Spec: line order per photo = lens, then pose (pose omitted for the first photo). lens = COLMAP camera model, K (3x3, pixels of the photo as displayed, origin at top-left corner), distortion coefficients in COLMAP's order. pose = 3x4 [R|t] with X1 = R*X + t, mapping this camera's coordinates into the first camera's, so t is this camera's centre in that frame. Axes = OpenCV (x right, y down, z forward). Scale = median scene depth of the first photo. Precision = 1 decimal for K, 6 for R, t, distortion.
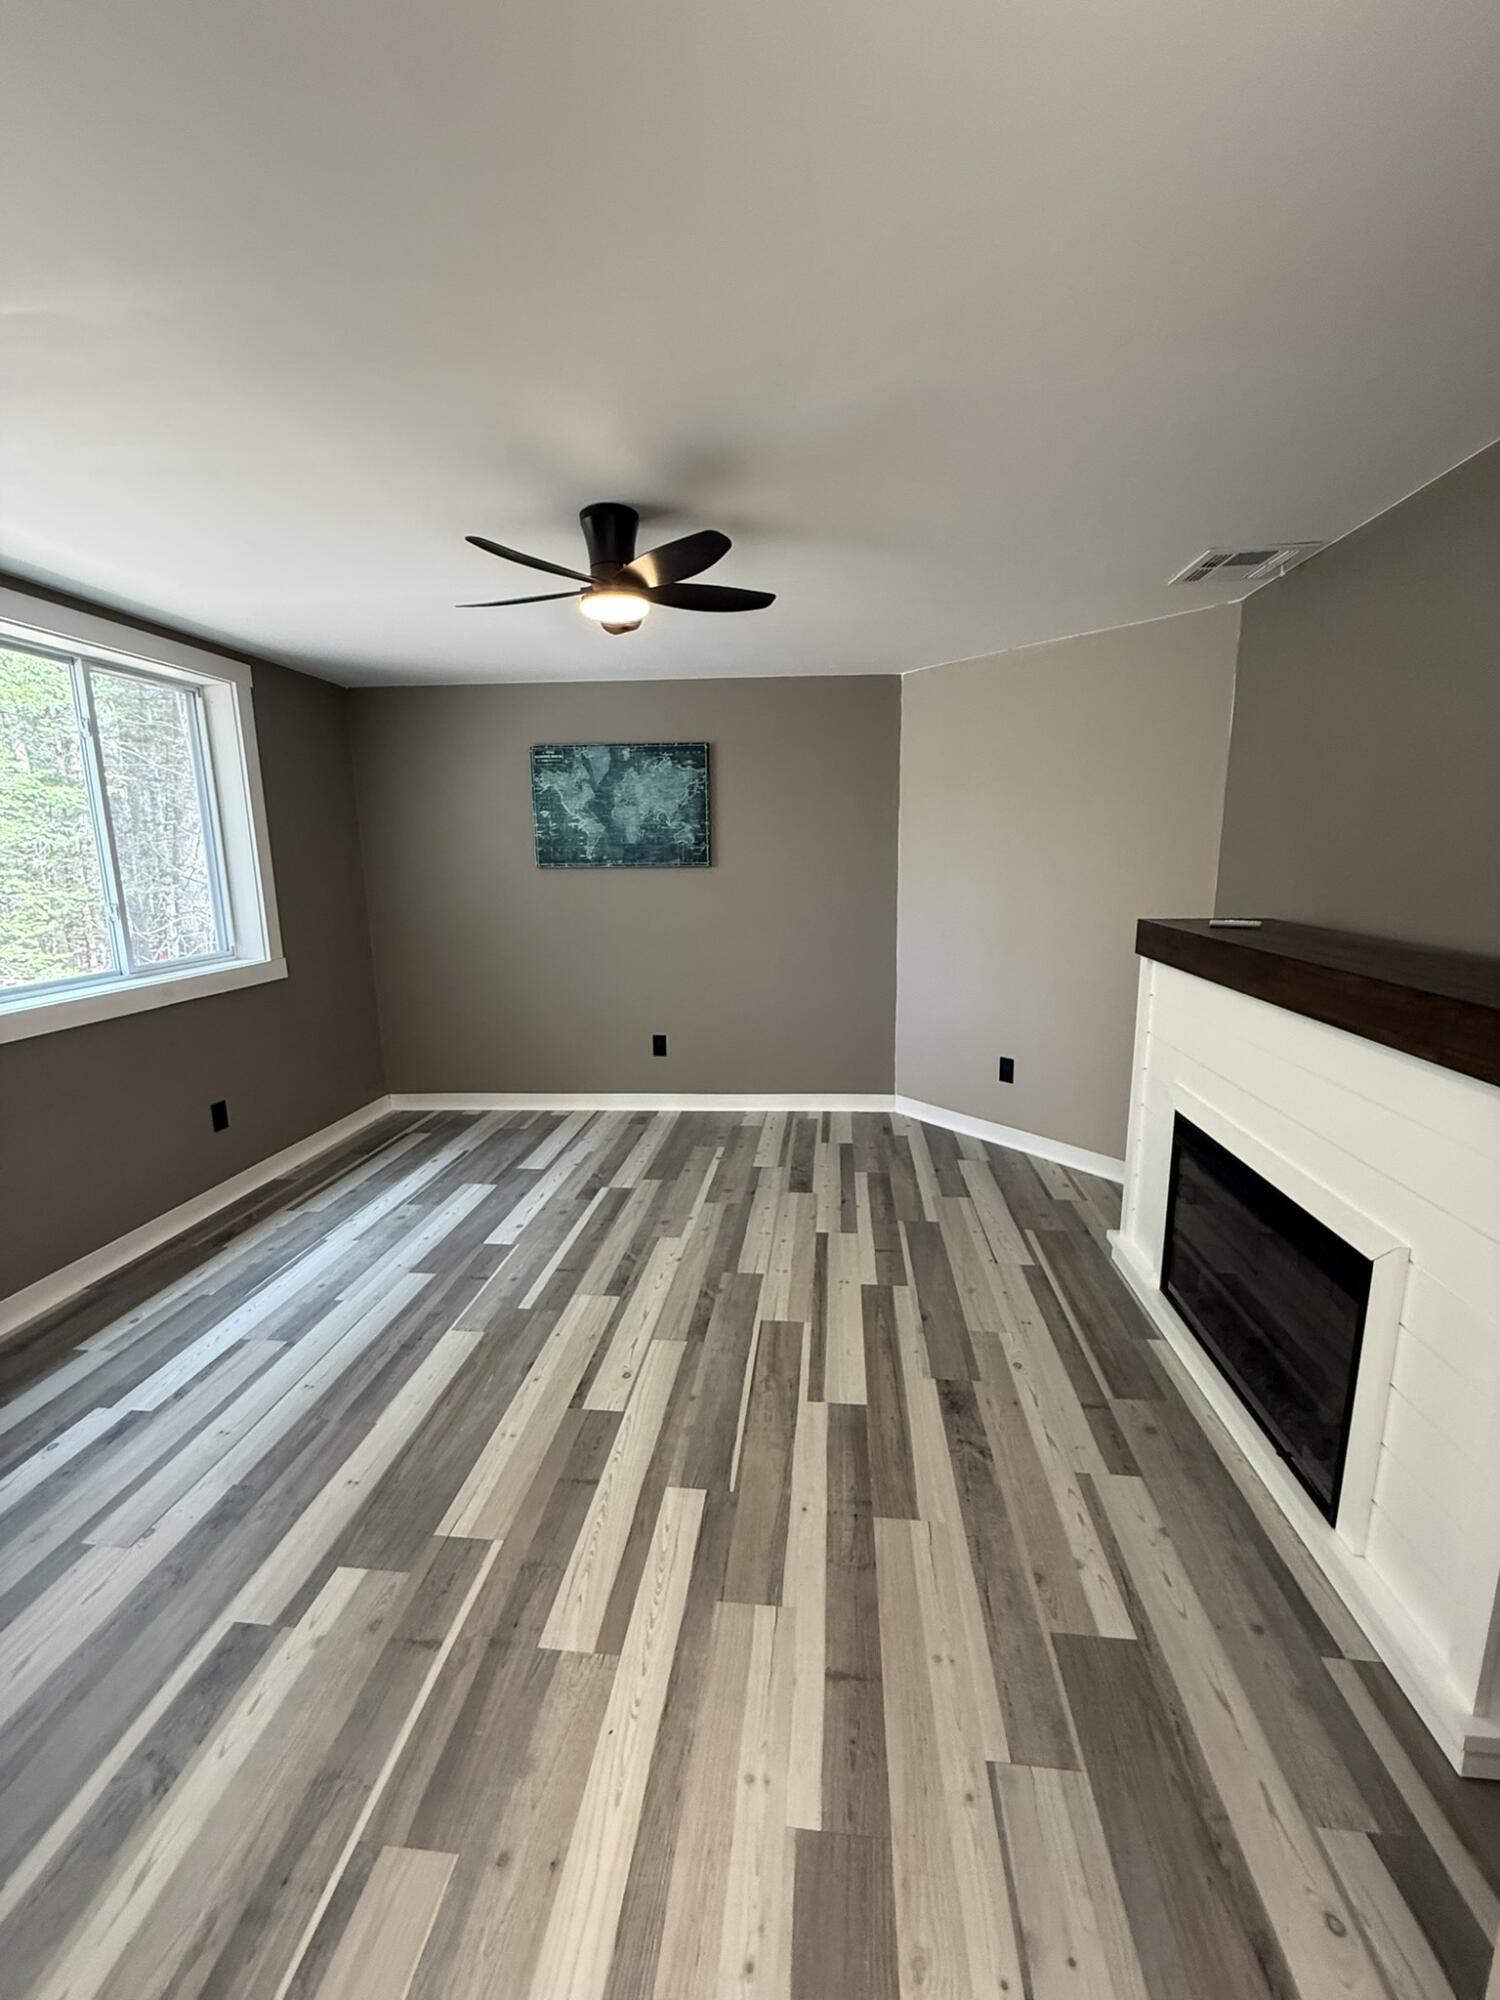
lens RADIAL K [[793.5, 0, 759.5], [0, 793.5, 990.6], [0, 0, 1]] dist [-0.005165, 0.001043]
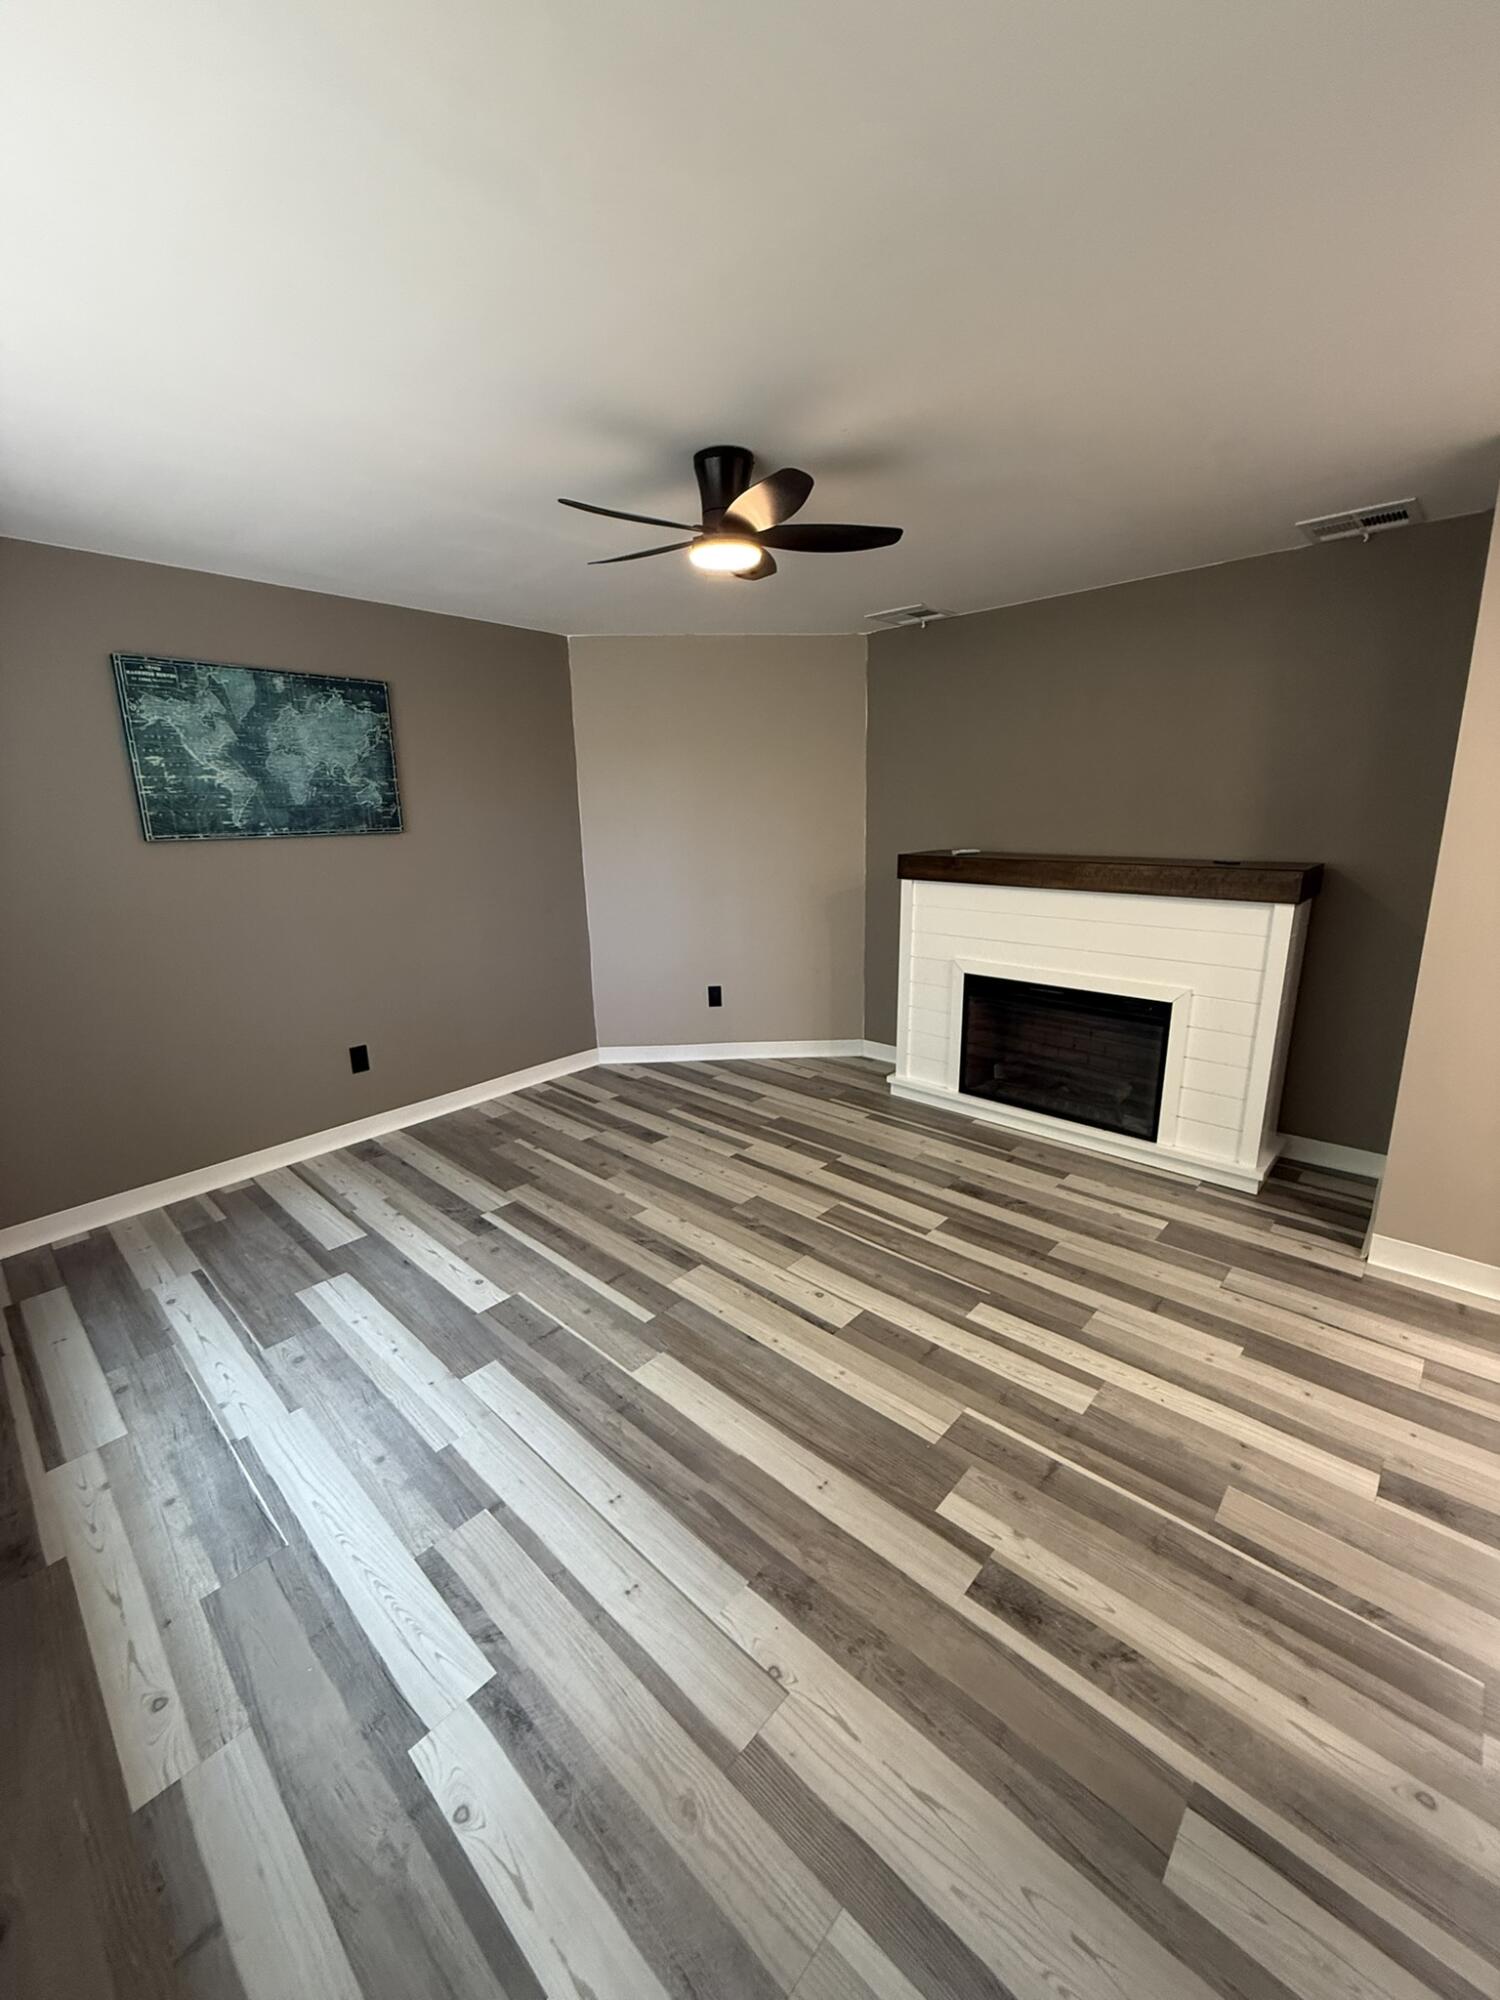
lens RADIAL K [[793.5, 0, 744.1], [0, 793.5, 990.3], [0, 0, 1]] dist [-0.005165, 0.001043]
pose [[0.606700, -0.180813, 0.774094, -0.760482], [0.152031, 0.982205, 0.110268, -0.043524], [-0.780258, 0.050787, 0.623393, 0.295952]]
